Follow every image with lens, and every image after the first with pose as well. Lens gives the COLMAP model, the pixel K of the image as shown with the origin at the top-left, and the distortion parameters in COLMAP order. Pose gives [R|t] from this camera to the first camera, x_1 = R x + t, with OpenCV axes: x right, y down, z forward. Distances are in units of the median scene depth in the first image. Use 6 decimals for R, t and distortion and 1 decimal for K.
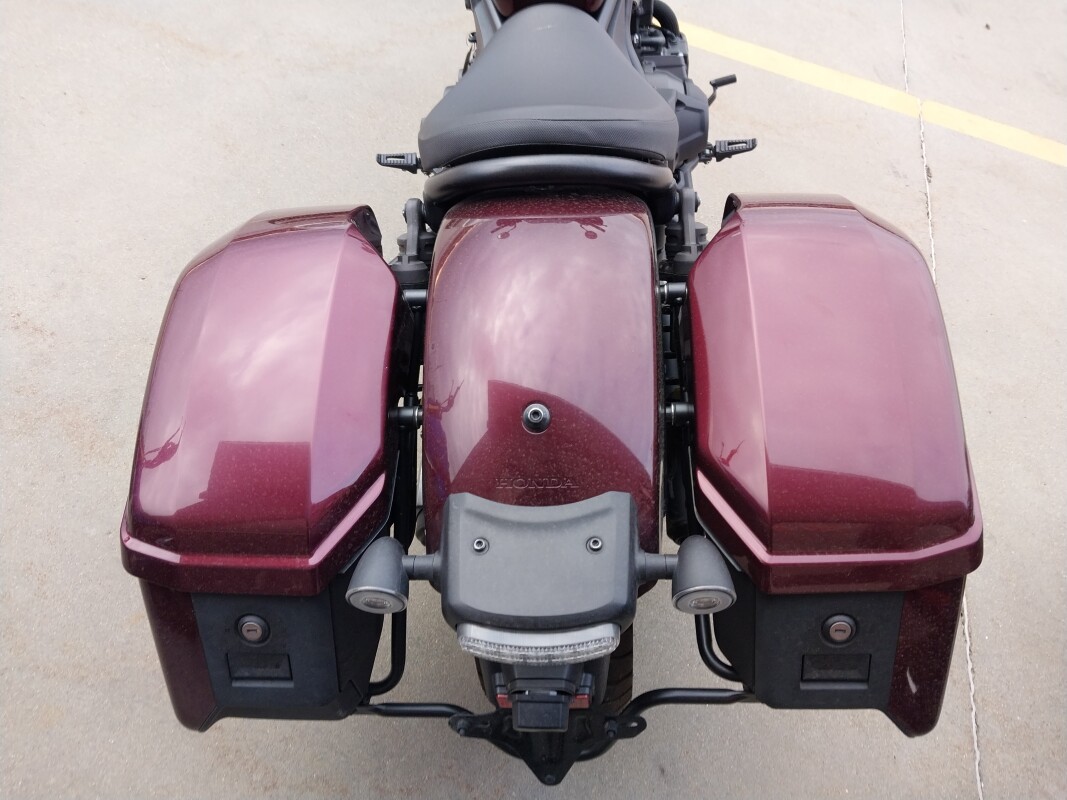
lens RADIAL K [[914.7, 0, 535.2], [0, 914.7, 398.6], [0, 0, 1]] dist [0.001548, -0.001985]
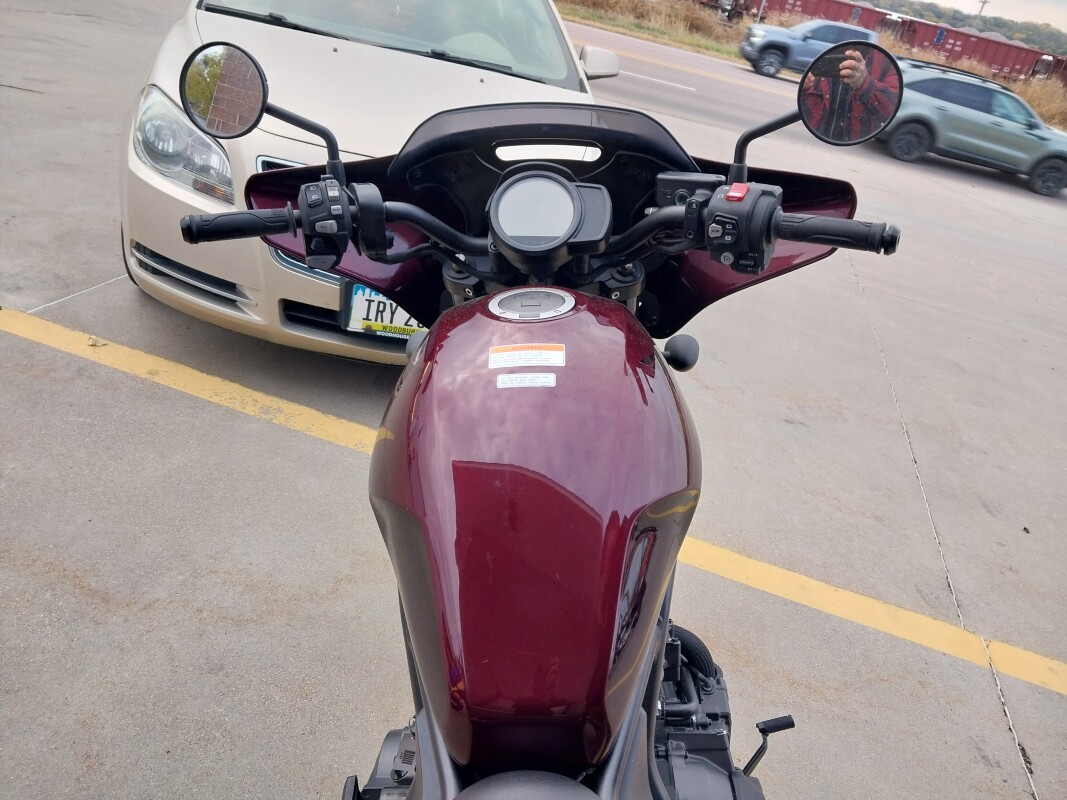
lens RADIAL K [[914.7, 0, 533.5], [0, 914.7, 402.2], [0, 0, 1]] dist [0.001548, -0.001985]
pose [[0.999677, 0.024416, -0.007025, 0.012149], [-0.025129, 0.909423, -0.415113, -0.197624], [-0.003747, 0.415156, 0.909743, 0.181284]]
